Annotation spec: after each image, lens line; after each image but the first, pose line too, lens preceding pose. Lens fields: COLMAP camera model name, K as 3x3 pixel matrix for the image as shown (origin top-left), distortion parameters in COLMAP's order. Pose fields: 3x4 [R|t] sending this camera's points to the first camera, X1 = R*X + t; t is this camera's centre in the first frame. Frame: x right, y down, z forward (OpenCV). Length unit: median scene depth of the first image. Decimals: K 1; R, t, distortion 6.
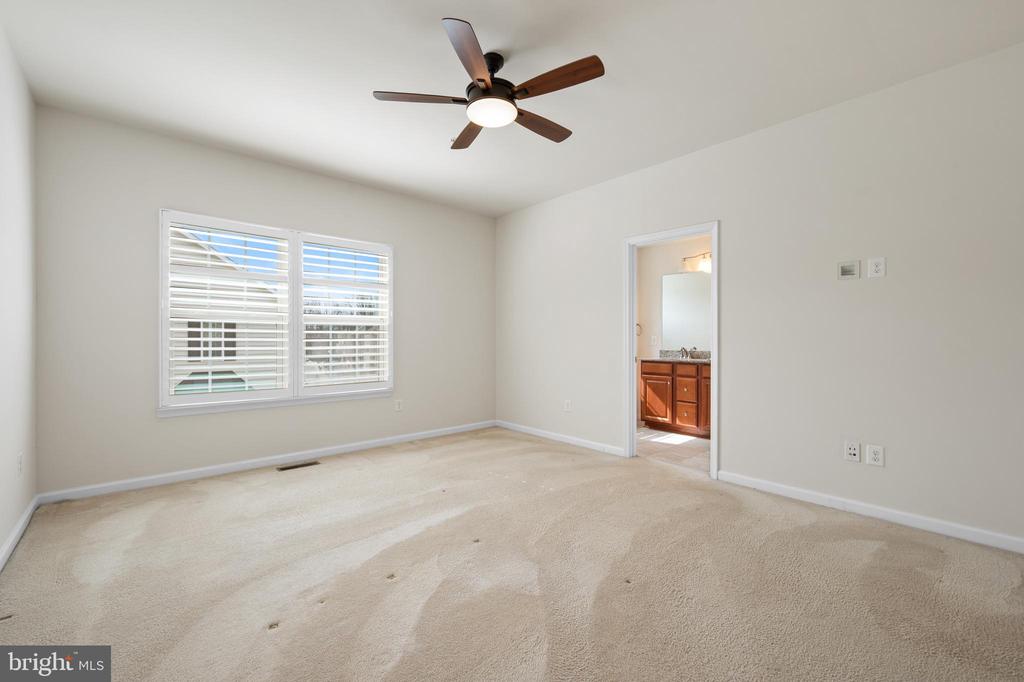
lens RADIAL K [[426.3, 0, 512.0], [0, 426.3, 341.0], [0, 0, 1]] dist [-0.000700, -0.000093]
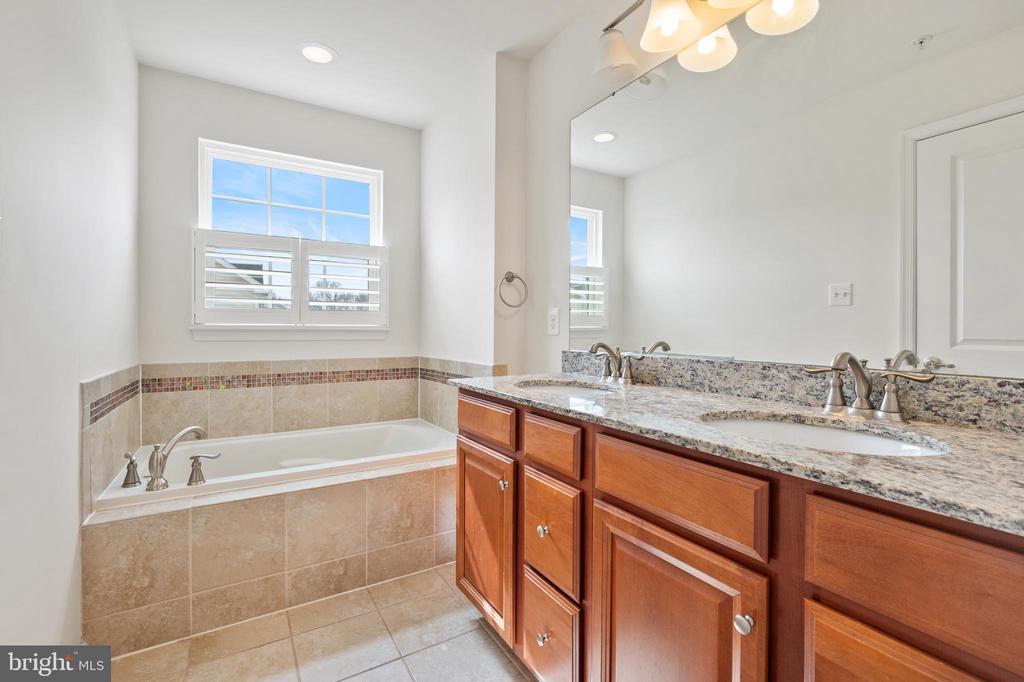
lens RADIAL K [[452.7, 0, 512.0], [0, 452.7, 341.0], [0, 0, 1]] dist [-0.000367, 0.000037]
pose [[0.983608, 0.002106, -0.180307, 0.422850], [-0.001596, 0.999994, 0.002970, 0.014383], [0.180312, -0.002634, 0.983606, 0.745120]]
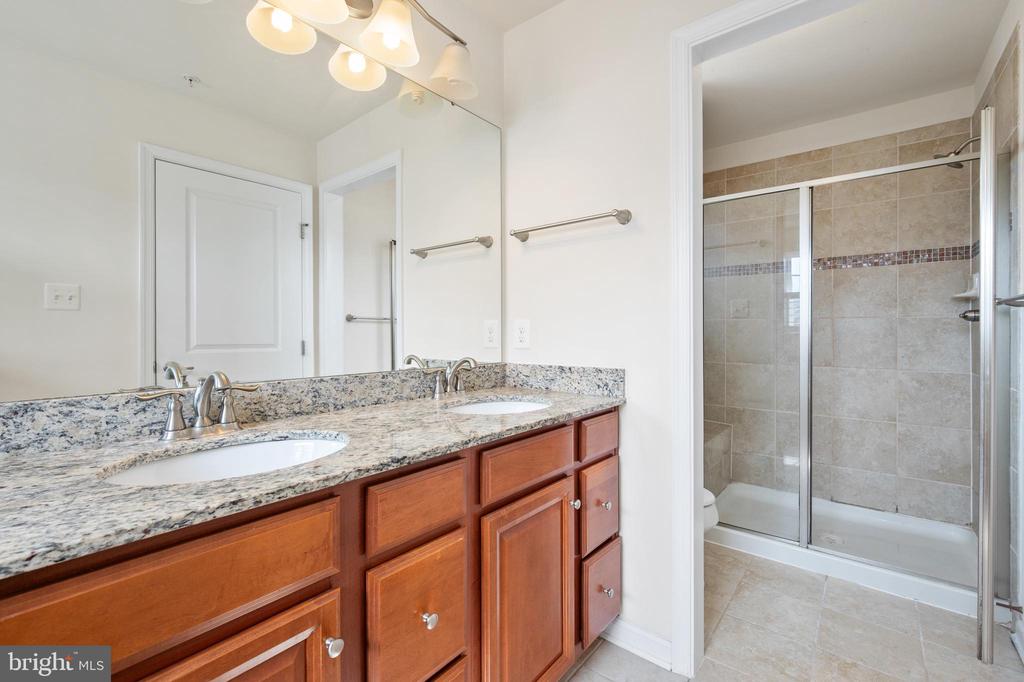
lens RADIAL K [[448.5, 0, 512.0], [0, 448.5, 341.0], [0, 0, 1]] dist [0.001334, 0.000072]
pose [[-0.159557, -0.022471, 0.986933, 0.226485], [0.021511, 0.999424, 0.026233, 0.001601], [-0.986954, 0.025416, -0.158982, 0.967736]]
